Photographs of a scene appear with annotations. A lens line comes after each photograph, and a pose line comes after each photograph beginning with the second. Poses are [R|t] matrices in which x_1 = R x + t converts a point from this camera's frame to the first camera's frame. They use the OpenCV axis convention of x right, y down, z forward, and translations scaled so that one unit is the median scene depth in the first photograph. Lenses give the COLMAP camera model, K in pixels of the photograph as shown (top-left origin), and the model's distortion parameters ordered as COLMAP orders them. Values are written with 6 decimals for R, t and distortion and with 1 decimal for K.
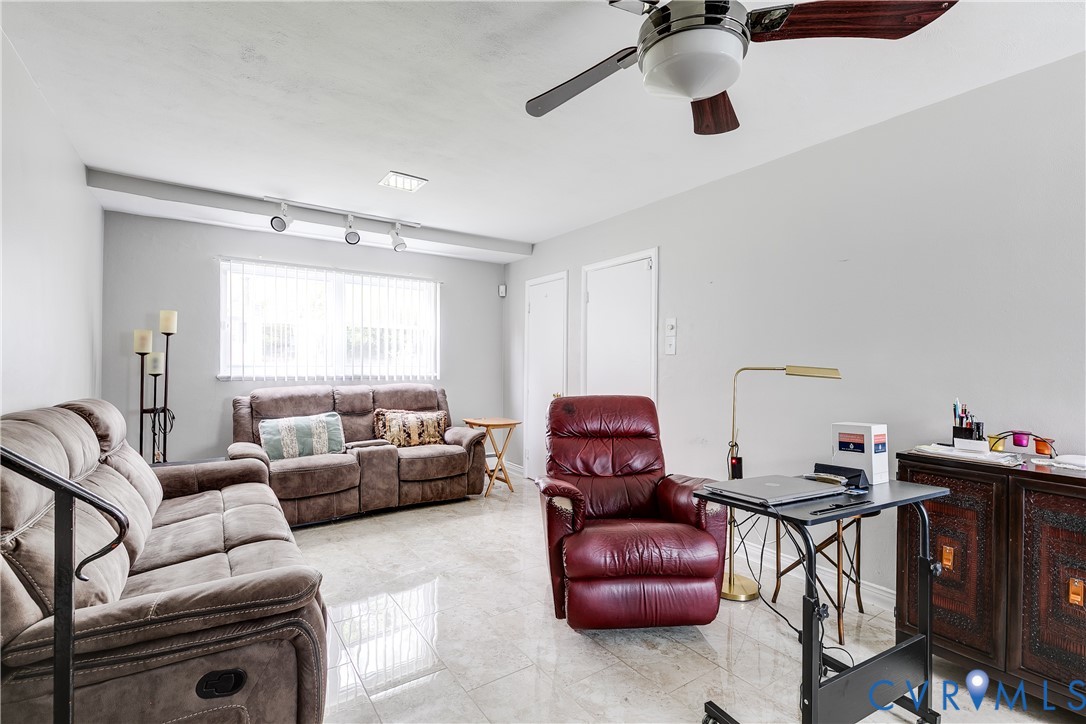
lens RADIAL K [[500.3, 0, 544.3], [0, 500.3, 362.7], [0, 0, 1]] dist [0.012874, -0.001650]
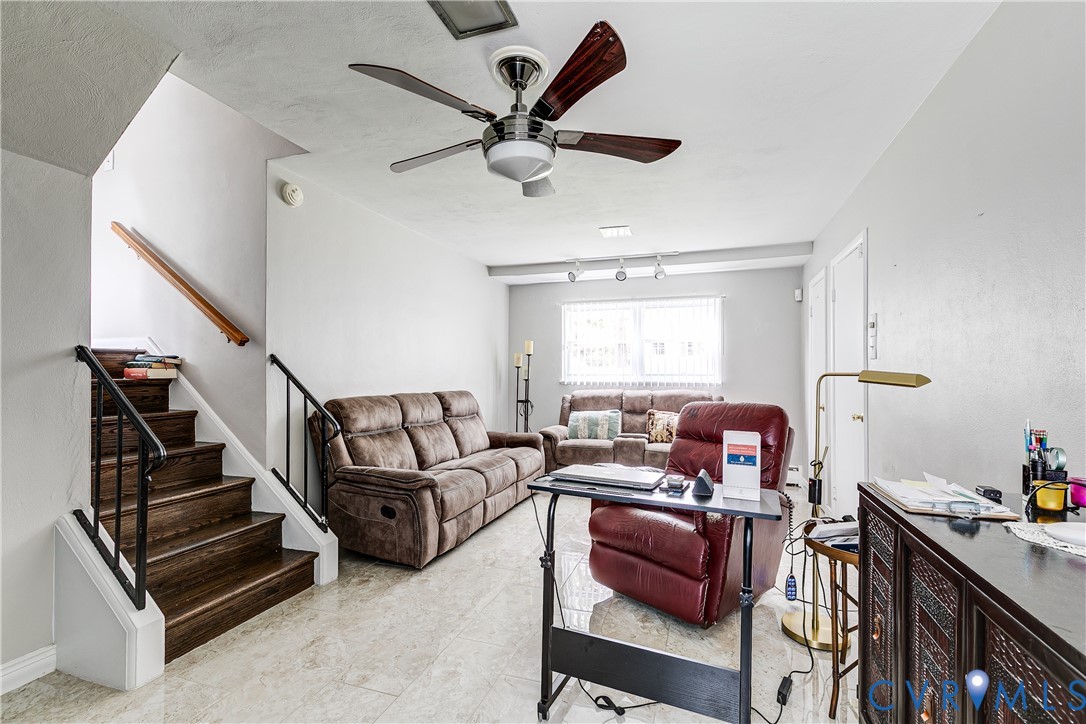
lens RADIAL K [[500.3, 0, 547.3], [0, 500.3, 369.8], [0, 0, 1]] dist [0.012874, -0.001650]
pose [[0.582689, -0.009611, -0.812638, 0.560799], [0.003352, 0.999950, -0.009422, 0.006209], [0.812688, 0.002766, 0.582692, 0.091719]]
